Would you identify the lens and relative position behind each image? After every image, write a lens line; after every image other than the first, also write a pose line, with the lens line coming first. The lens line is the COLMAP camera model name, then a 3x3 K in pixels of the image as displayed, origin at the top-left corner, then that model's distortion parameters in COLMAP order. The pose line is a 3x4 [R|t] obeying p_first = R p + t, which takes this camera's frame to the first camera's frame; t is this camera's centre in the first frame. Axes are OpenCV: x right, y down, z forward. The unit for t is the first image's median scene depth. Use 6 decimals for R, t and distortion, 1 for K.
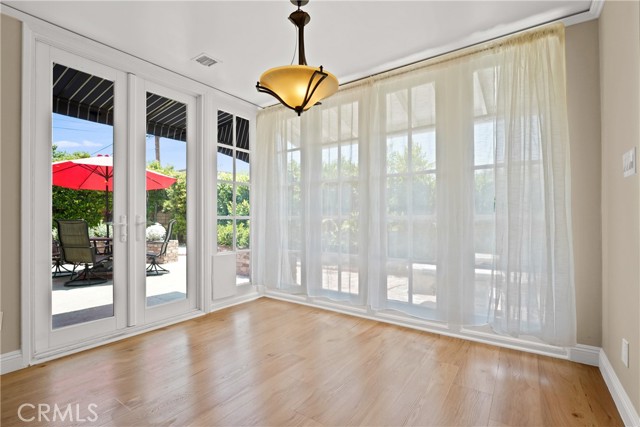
lens RADIAL K [[295.1, 0, 321.7], [0, 295.1, 219.5], [0, 0, 1]] dist [-0.000929, 0.000004]
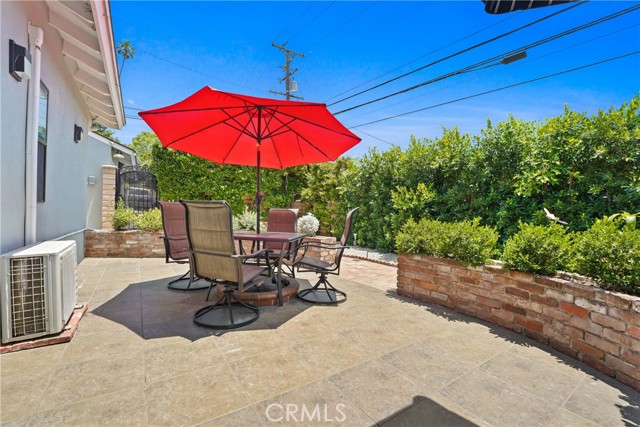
lens RADIAL K [[264.0, 0, 324.3], [0, 264.0, 213.4], [0, 0, 1]] dist [-0.023715, 0.001597]
pose [[0.944290, 0.028851, -0.327848, -0.254599], [-0.028667, 0.999574, 0.005396, 0.007279], [0.327865, 0.004303, 0.944715, 0.321682]]
